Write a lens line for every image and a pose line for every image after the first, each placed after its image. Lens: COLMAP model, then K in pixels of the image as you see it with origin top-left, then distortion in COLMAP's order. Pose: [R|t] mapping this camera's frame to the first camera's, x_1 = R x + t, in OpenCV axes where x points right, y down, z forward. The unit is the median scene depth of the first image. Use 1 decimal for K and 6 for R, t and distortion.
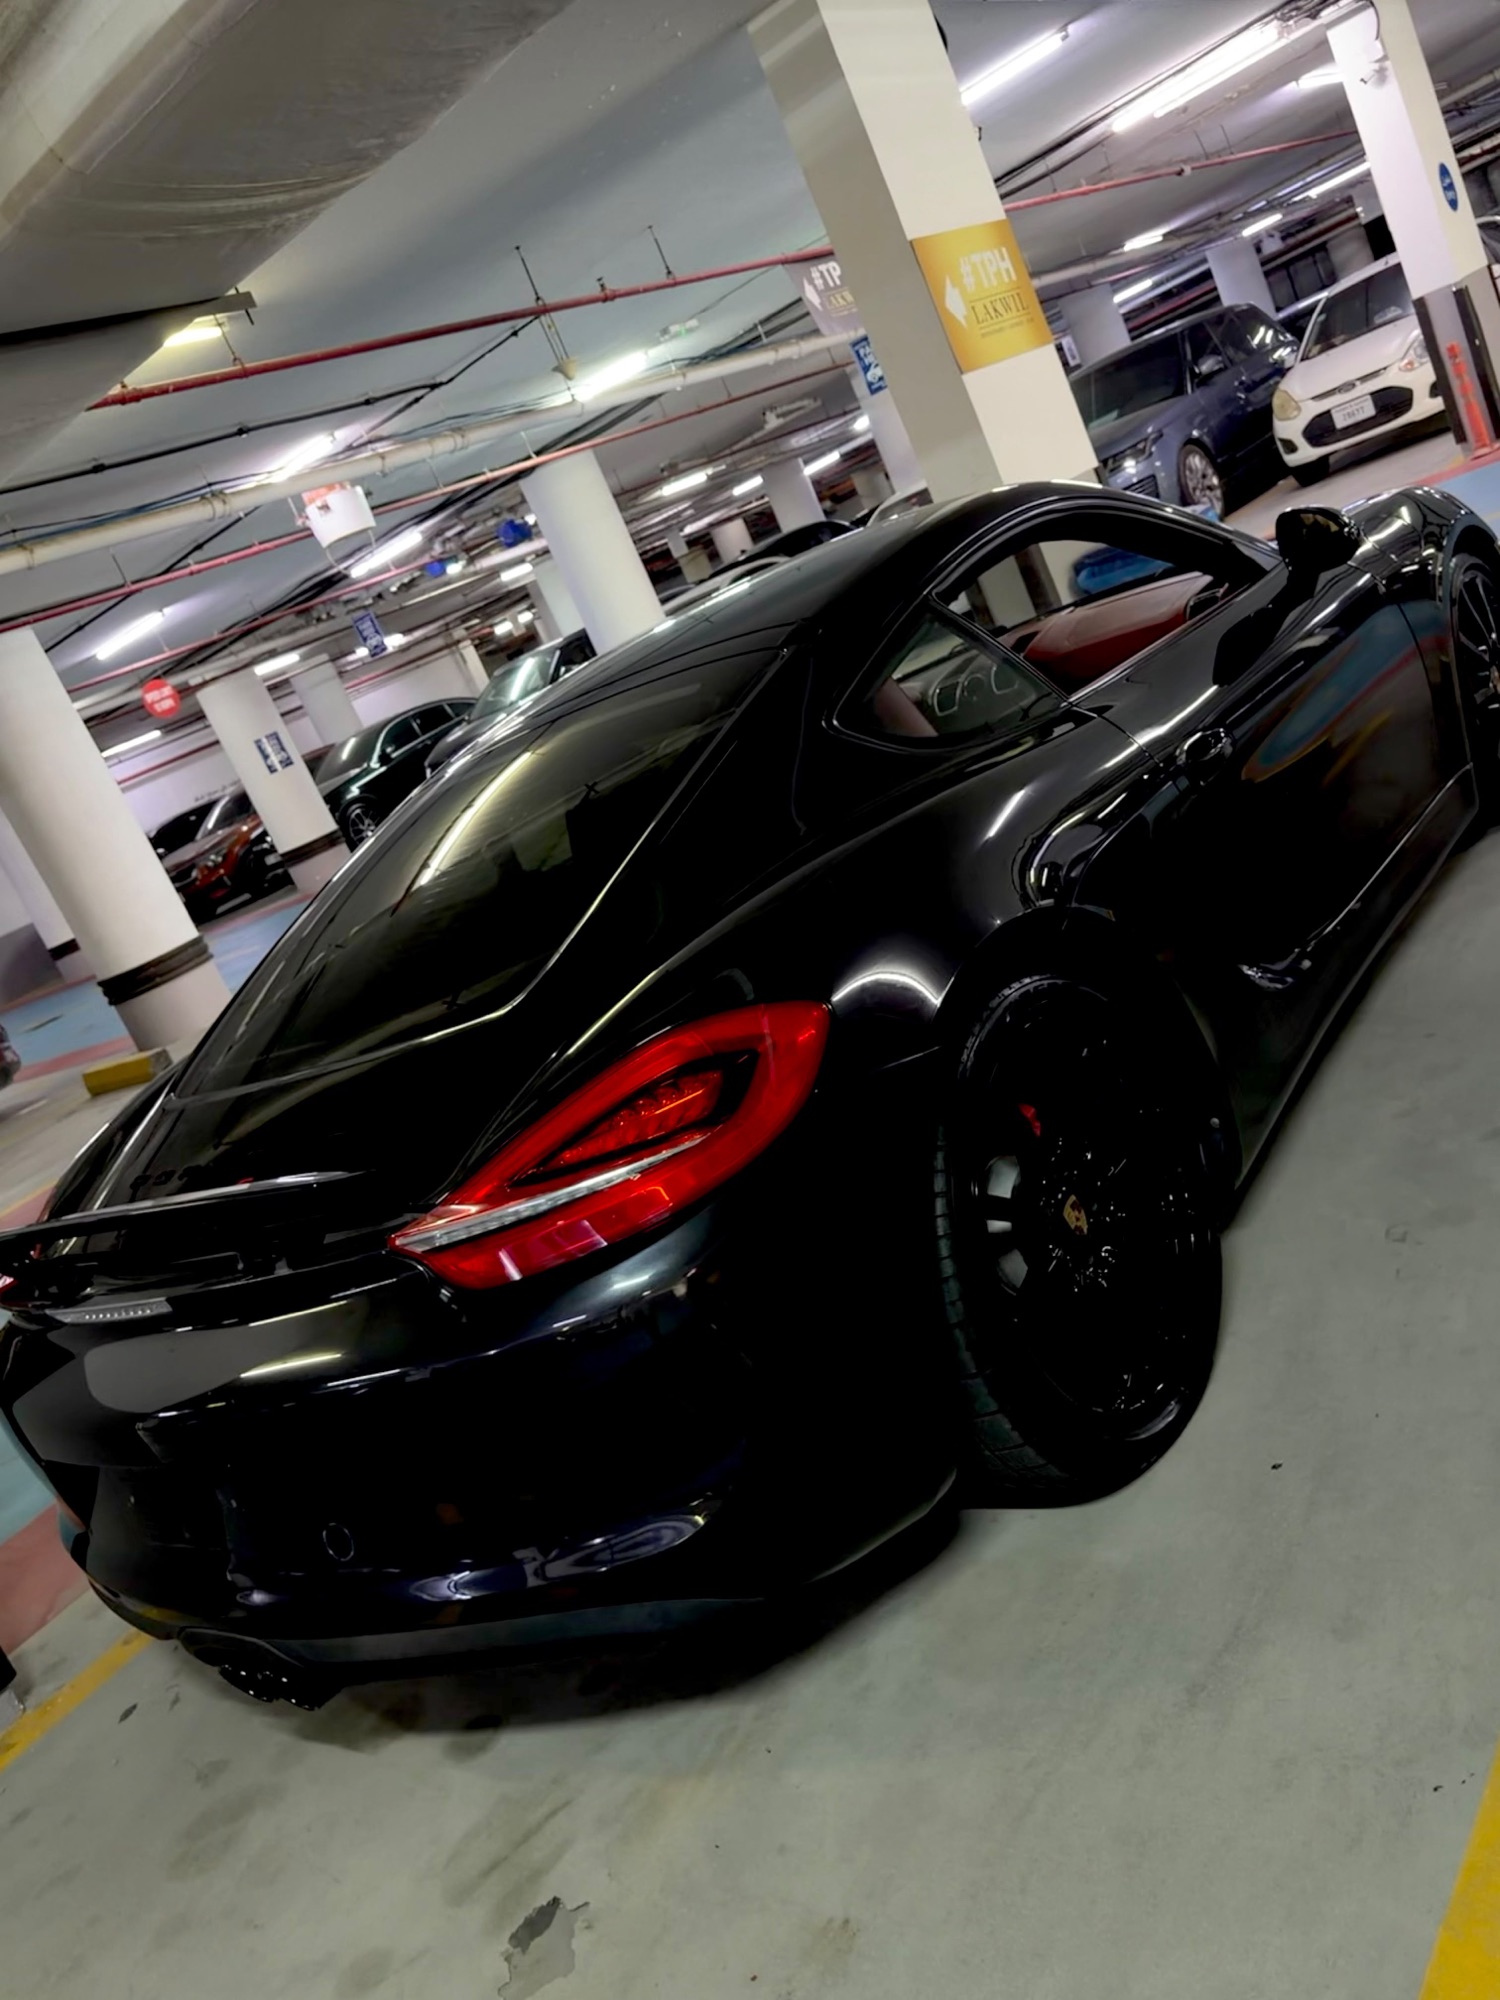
lens RADIAL K [[1645.8, 0, 750.0], [0, 1645.8, 1000.0], [0, 0, 1]] dist [0.033000, -0.010032]
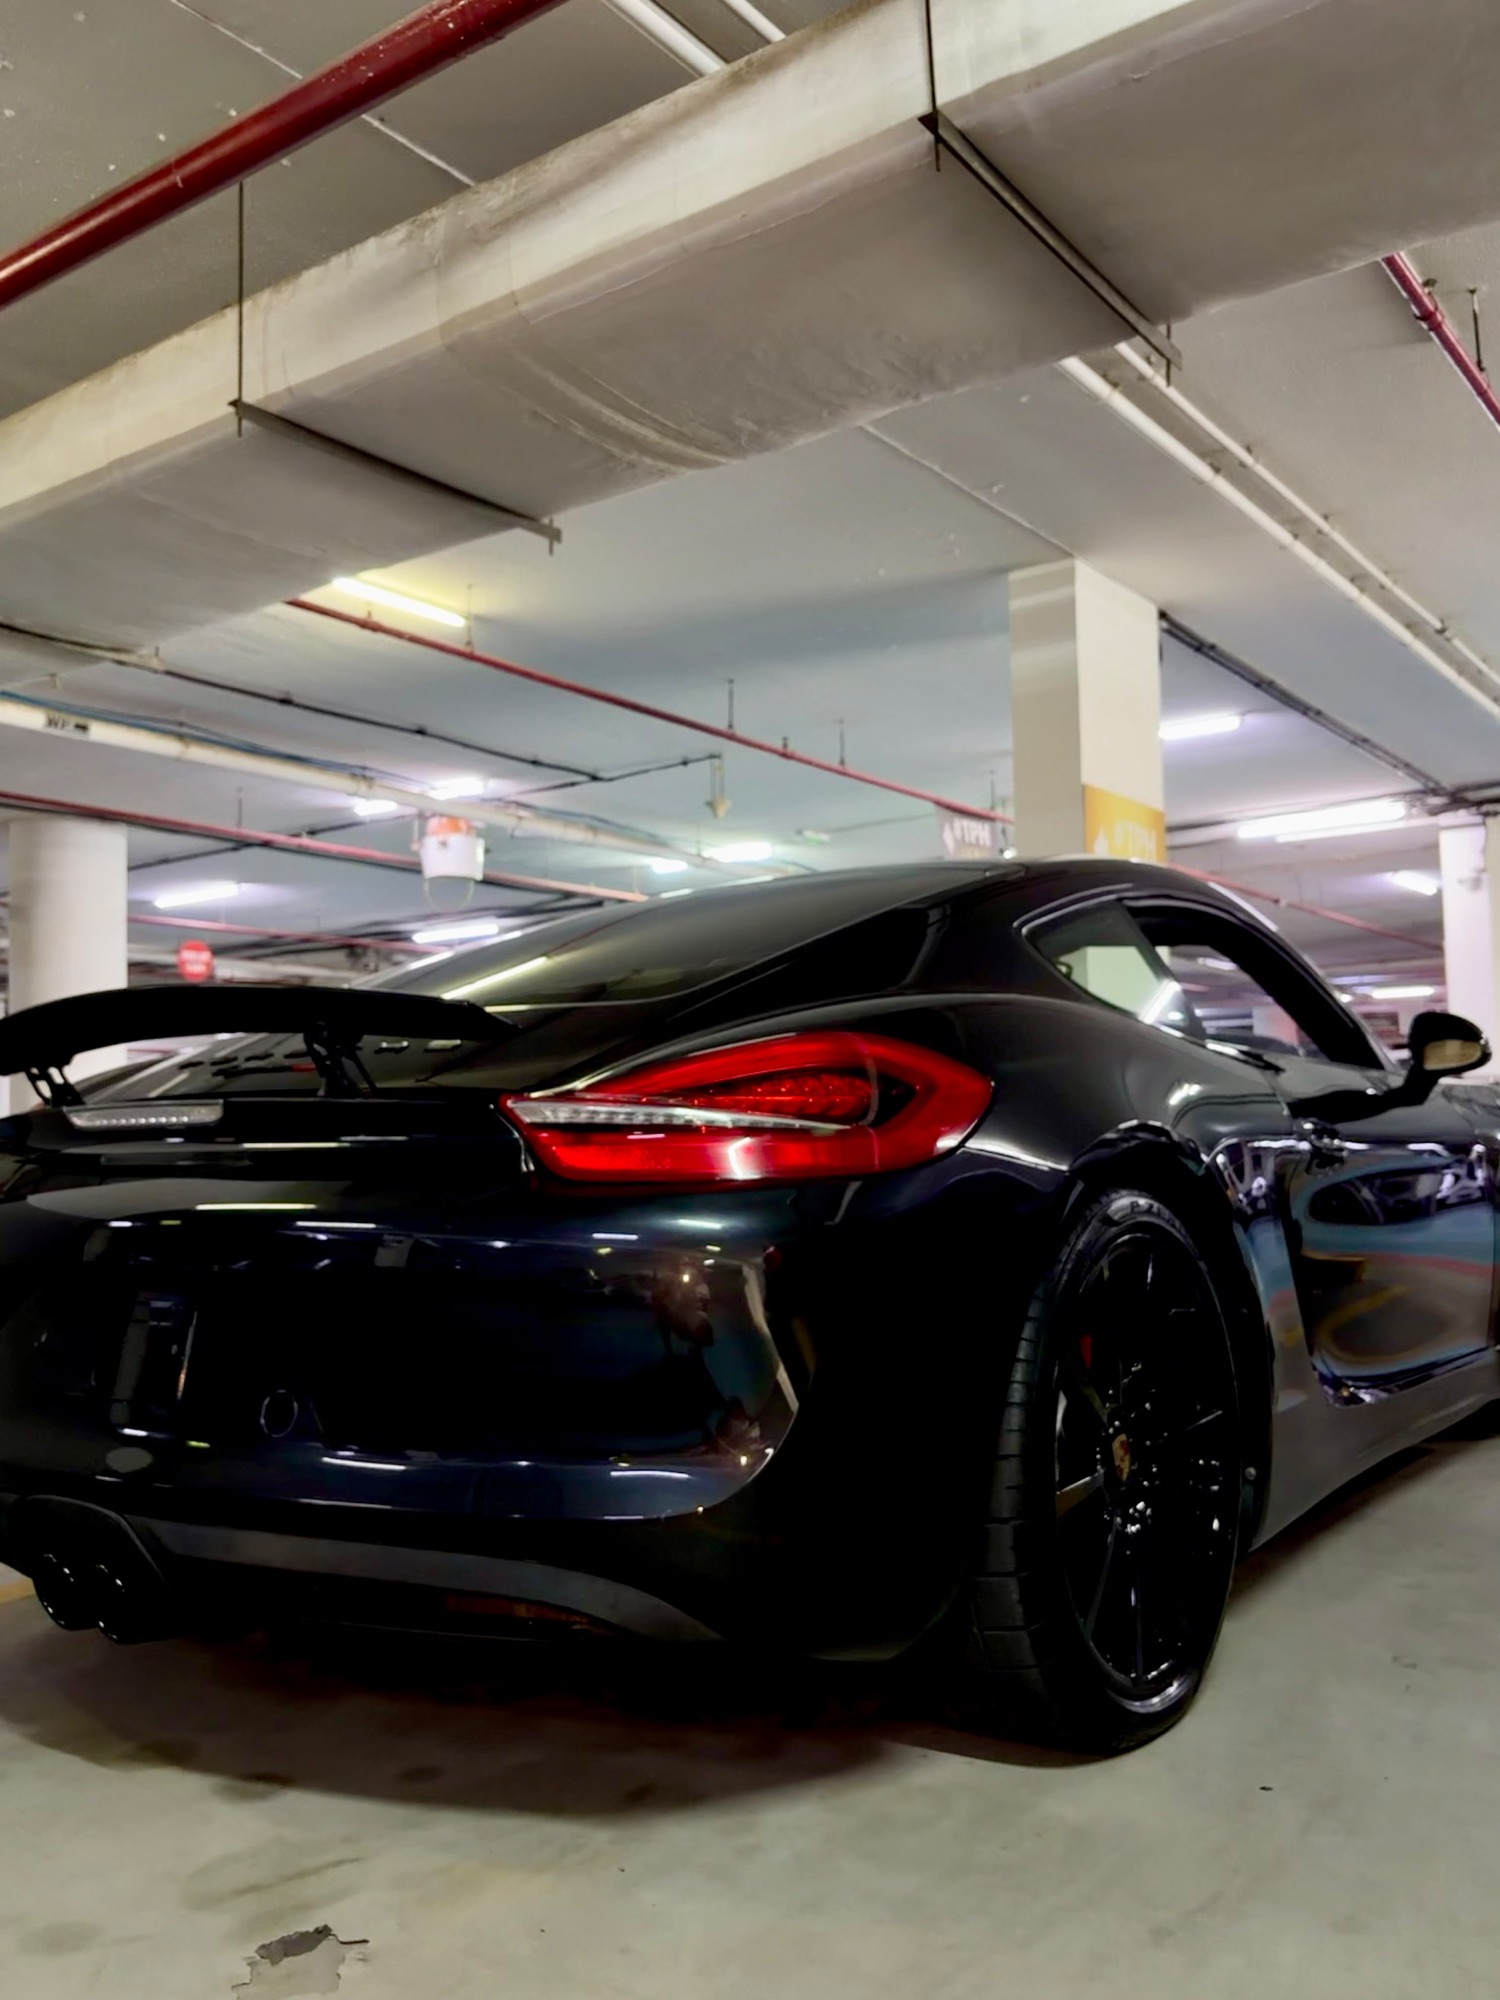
lens RADIAL K [[1649.4, 0, 758.9], [0, 1649.4, 1009.7], [0, 0, 1]] dist [0.063494, -0.069615]
pose [[0.921542, 0.387805, -0.019166, -0.044503], [-0.374406, 0.874458, -0.308453, 0.177054], [-0.102860, 0.291428, 0.951047, 0.037668]]
